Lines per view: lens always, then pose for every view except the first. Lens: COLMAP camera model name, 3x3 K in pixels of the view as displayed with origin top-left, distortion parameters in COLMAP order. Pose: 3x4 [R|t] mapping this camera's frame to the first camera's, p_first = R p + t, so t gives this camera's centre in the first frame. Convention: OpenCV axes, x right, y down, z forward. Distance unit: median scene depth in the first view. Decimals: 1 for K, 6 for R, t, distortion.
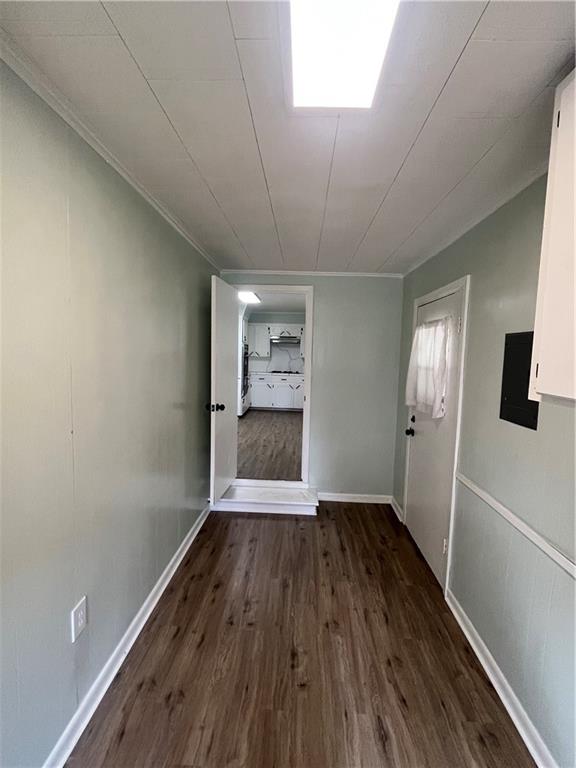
lens RADIAL K [[351.3, 0, 286.6], [0, 351.3, 381.2], [0, 0, 1]] dist [-0.001241, -0.000814]
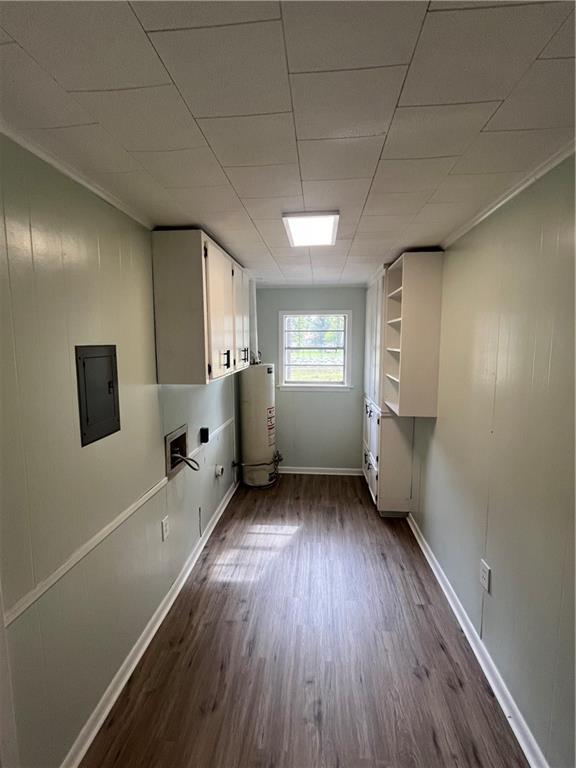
lens RADIAL K [[351.3, 0, 285.4], [0, 351.3, 383.7], [0, 0, 1]] dist [-0.001241, -0.000814]
pose [[-0.998299, -0.033847, 0.047468, 0.097960], [-0.023431, 0.978492, 0.204948, -0.231499], [-0.053384, 0.203487, -0.977621, 1.826514]]
